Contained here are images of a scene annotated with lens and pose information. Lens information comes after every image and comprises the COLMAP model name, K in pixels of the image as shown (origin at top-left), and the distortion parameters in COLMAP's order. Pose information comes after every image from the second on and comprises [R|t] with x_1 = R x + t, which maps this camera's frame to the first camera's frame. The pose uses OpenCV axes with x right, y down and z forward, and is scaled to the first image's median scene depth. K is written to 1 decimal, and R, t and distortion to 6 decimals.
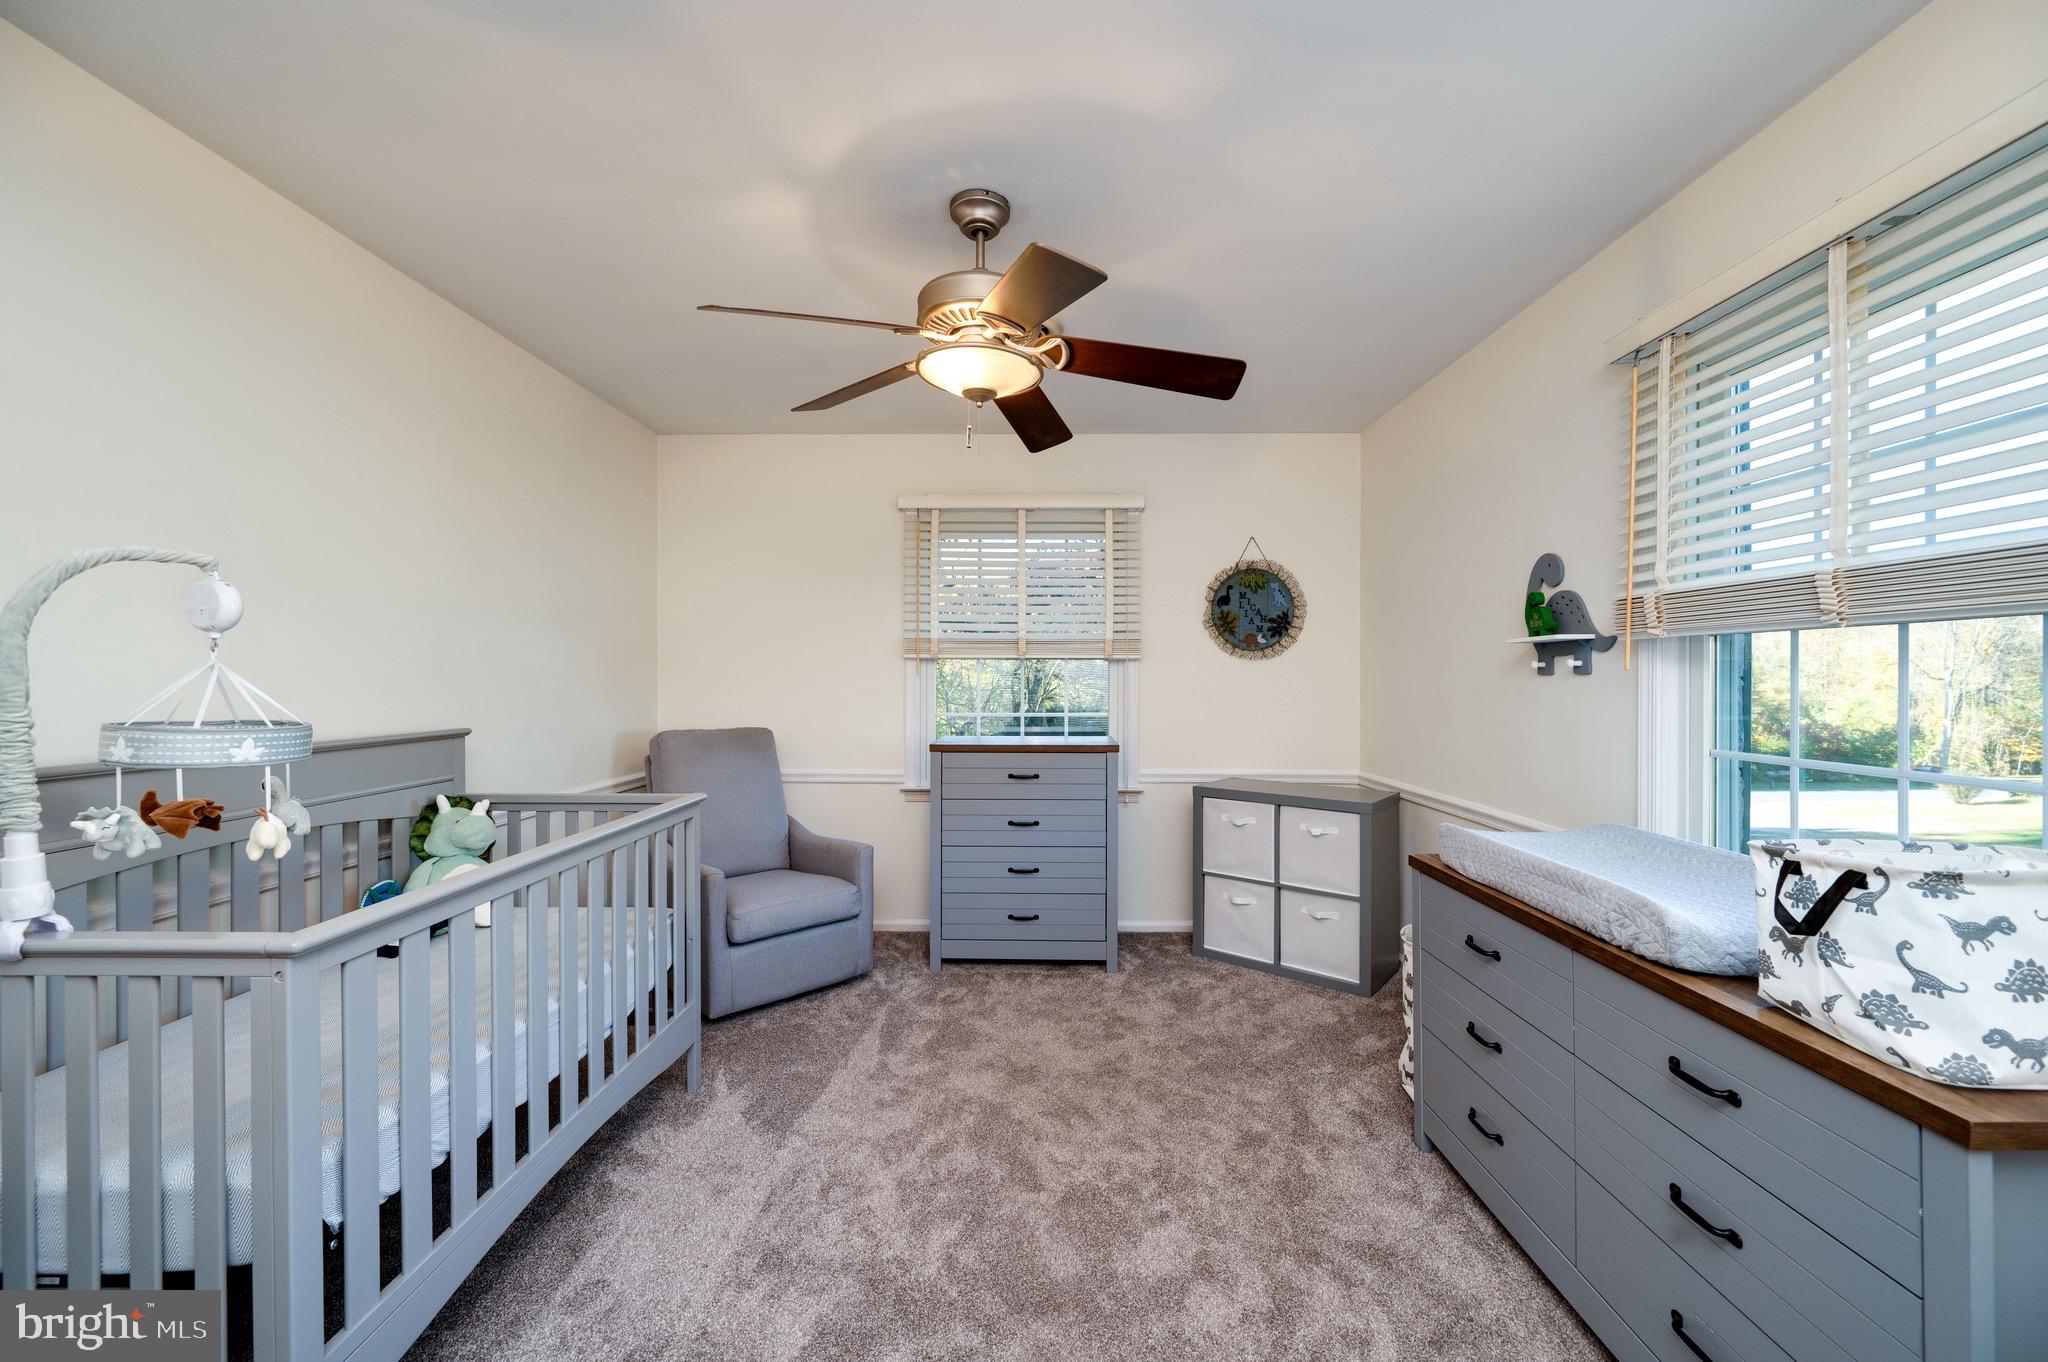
lens RADIAL K [[801.6, 0, 1054.7], [0, 801.6, 673.0], [0, 0, 1]] dist [-0.000410, -0.000067]
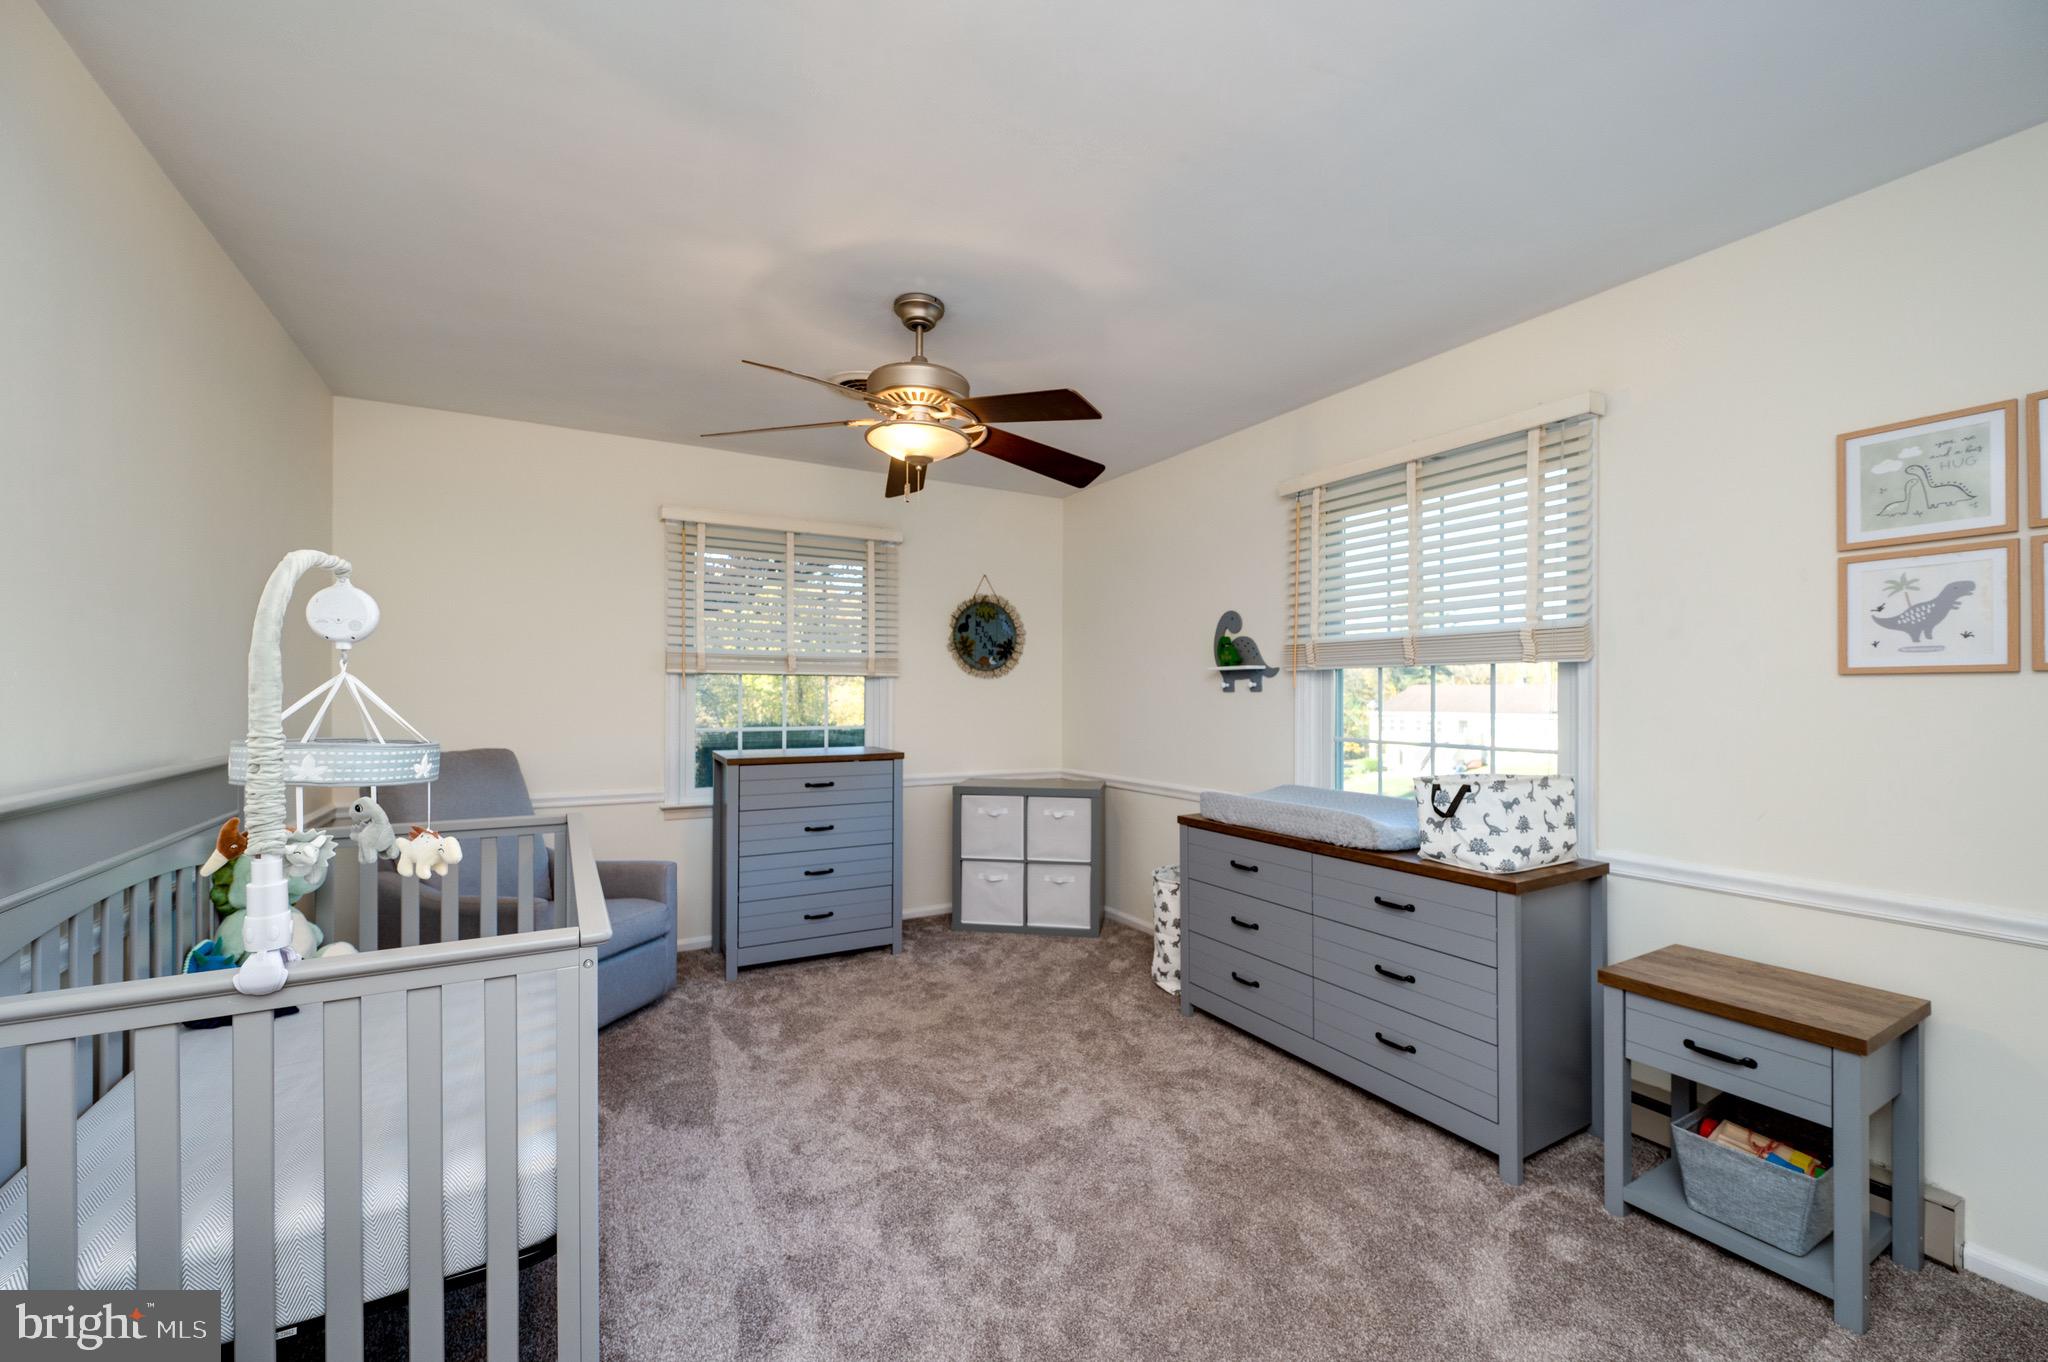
lens RADIAL K [[814.5, 0, 1039.3], [0, 814.5, 685.1], [0, 0, 1]] dist [-0.002176, -0.000418]
pose [[0.862703, 0.006979, 0.505662, -0.416129], [-0.004929, 0.999973, -0.005392, -0.000604], [-0.505686, 0.002159, 0.862715, -0.115373]]
